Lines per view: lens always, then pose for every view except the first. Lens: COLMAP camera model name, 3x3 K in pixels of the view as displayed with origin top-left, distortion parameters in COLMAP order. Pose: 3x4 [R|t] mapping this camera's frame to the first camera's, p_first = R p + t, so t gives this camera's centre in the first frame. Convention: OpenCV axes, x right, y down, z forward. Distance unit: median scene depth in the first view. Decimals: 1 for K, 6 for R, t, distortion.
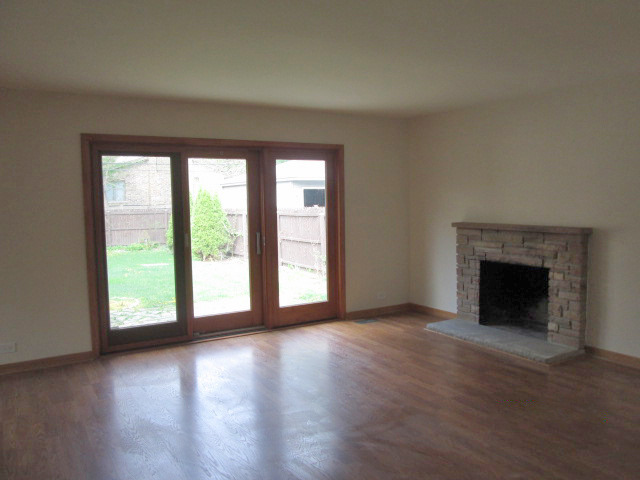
lens RADIAL K [[523.5, 0, 321.3], [0, 523.5, 239.9], [0, 0, 1]] dist [-0.062419, 0.012169]
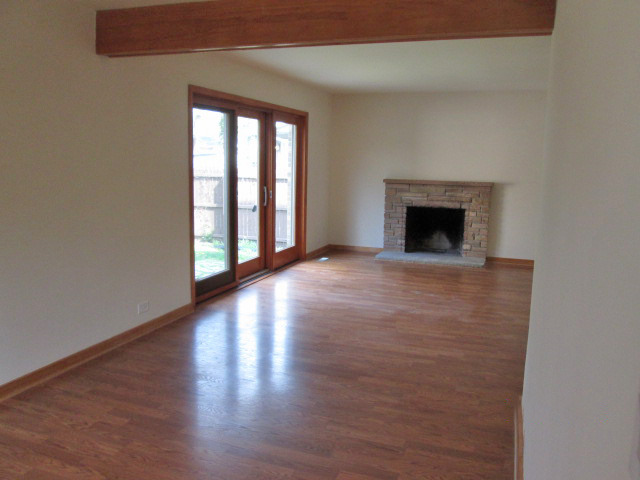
lens RADIAL K [[523.5, 0, 322.2], [0, 523.5, 239.1], [0, 0, 1]] dist [-0.062419, 0.012169]
pose [[0.788775, -0.062296, 0.611517, -0.770883], [0.018351, 0.996794, 0.077875, 0.014287], [-0.614408, -0.050204, 0.787390, 0.038724]]
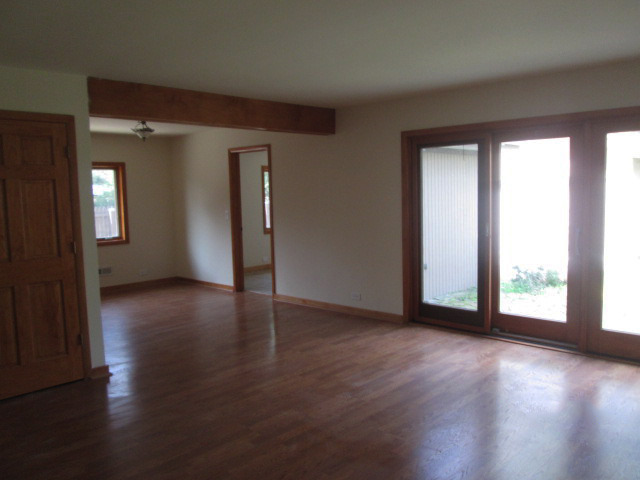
lens RADIAL K [[523.5, 0, 317.3], [0, 523.5, 238.7], [0, 0, 1]] dist [-0.062419, 0.012169]
pose [[0.241506, 0.098713, -0.965366, 0.578526], [-0.052705, 0.994679, 0.088525, -0.049718], [0.968967, 0.029500, 0.245423, 0.455223]]
